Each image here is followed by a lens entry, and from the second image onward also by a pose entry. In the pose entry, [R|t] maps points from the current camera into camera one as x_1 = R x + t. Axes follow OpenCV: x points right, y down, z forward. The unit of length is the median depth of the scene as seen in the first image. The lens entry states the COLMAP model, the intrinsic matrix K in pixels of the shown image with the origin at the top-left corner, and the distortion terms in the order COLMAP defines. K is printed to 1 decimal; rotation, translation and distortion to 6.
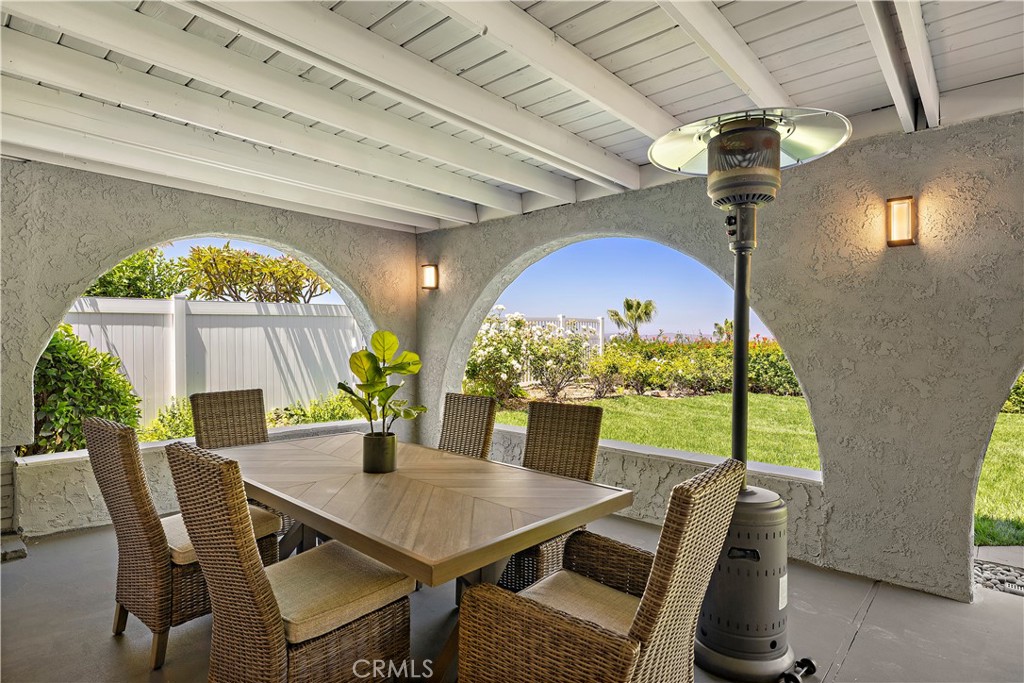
lens RADIAL K [[547.6, 0, 512.0], [0, 547.6, 341.5], [0, 0, 1]] dist [0.007737, 0.001043]
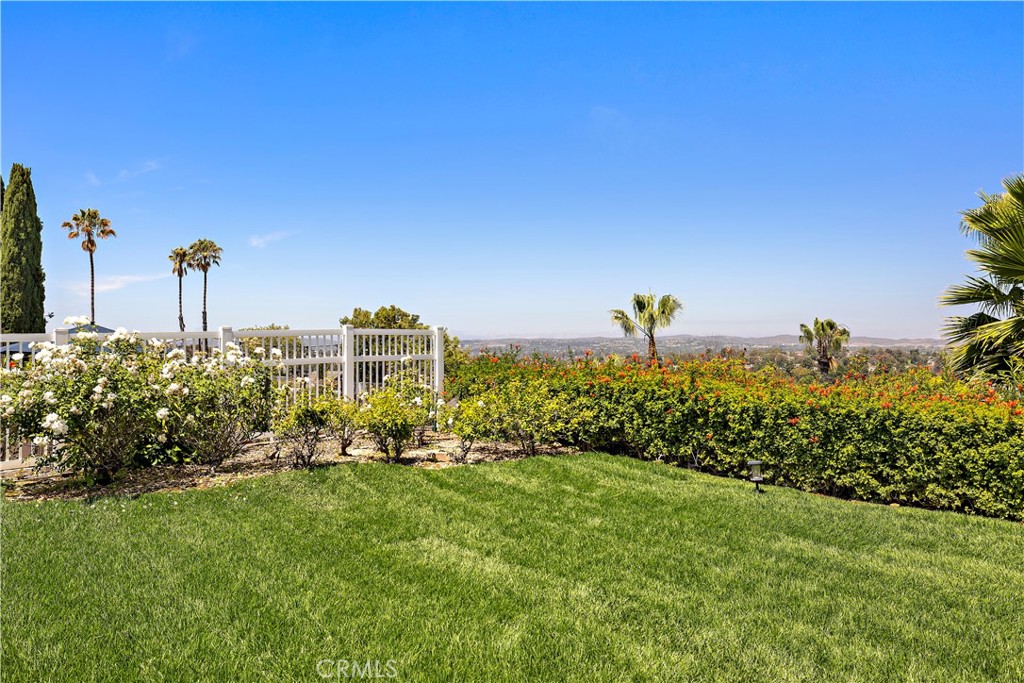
lens RADIAL K [[674.8, 0, 512.0], [0, 674.8, 341.5], [0, 0, 1]] dist [0.002436, -0.000343]
pose [[0.994333, -0.005371, -0.106171, 0.789763], [0.004556, 0.999958, -0.007911, -0.045443], [0.106209, 0.007383, 0.994316, 0.481337]]
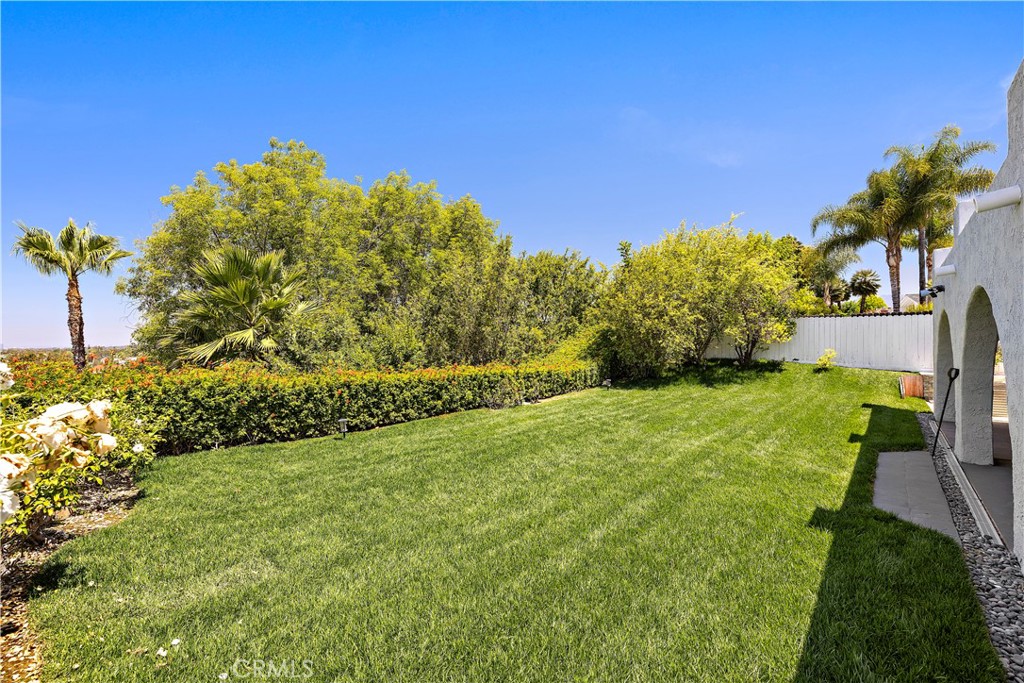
lens RADIAL K [[459.1, 0, 512.0], [0, 459.1, 341.5], [0, 0, 1]] dist [-0.000454, -0.000059]
pose [[-0.024569, 0.001424, 0.999697, -0.139779], [0.006659, 0.999977, -0.001260, -0.054047], [-0.999676, 0.006626, -0.024577, 1.217954]]
